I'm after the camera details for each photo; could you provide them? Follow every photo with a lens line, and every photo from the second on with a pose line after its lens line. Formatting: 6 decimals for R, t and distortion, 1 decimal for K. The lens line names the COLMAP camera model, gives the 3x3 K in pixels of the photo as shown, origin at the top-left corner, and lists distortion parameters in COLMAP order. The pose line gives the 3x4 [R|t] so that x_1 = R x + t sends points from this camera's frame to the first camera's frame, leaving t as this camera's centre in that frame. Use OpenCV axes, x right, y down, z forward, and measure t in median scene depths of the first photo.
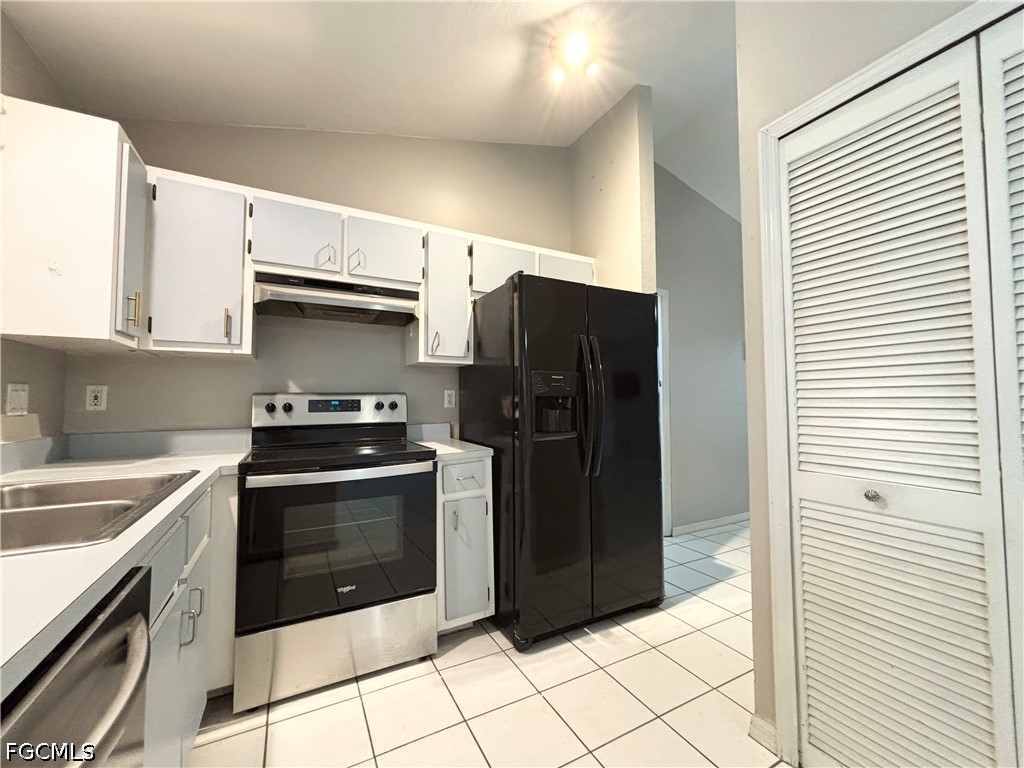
lens RADIAL K [[411.4, 0, 512.0], [0, 411.4, 384.0], [0, 0, 1]] dist [-0.000494, -0.000394]
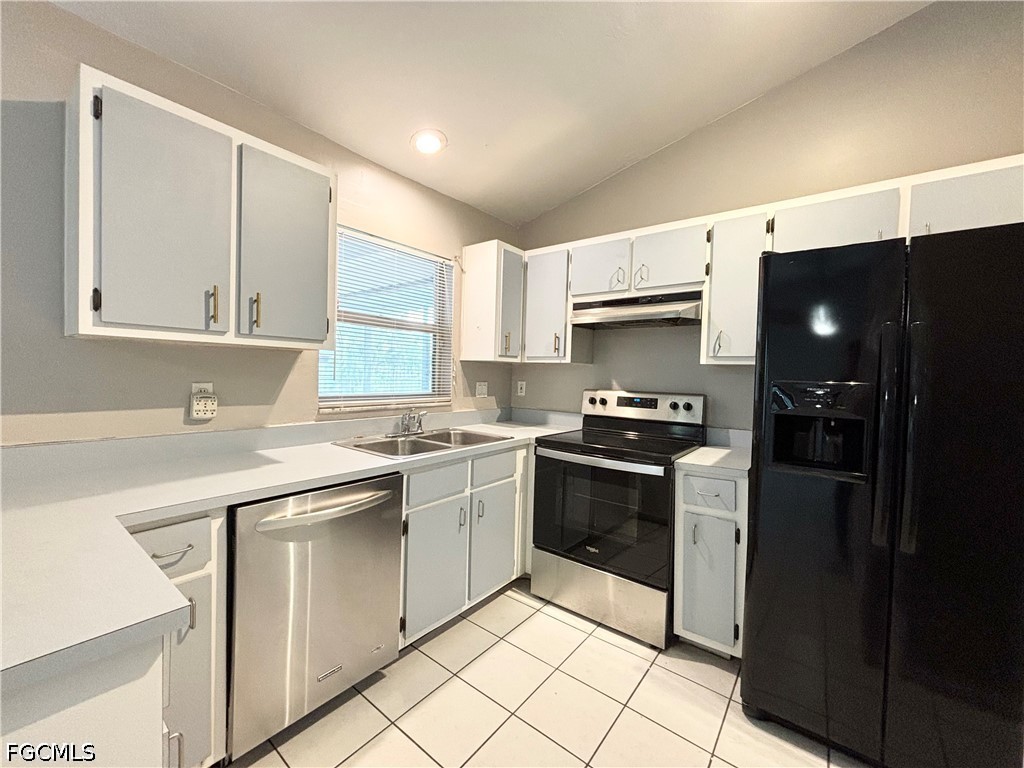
lens RADIAL K [[411.4, 0, 512.0], [0, 411.4, 384.0], [0, 0, 1]] dist [-0.000494, -0.000394]
pose [[0.403614, 0.040221, -0.914045, 0.539947], [0.008079, 0.998838, 0.047519, -0.063944], [0.914894, -0.026564, 0.402820, 0.230351]]
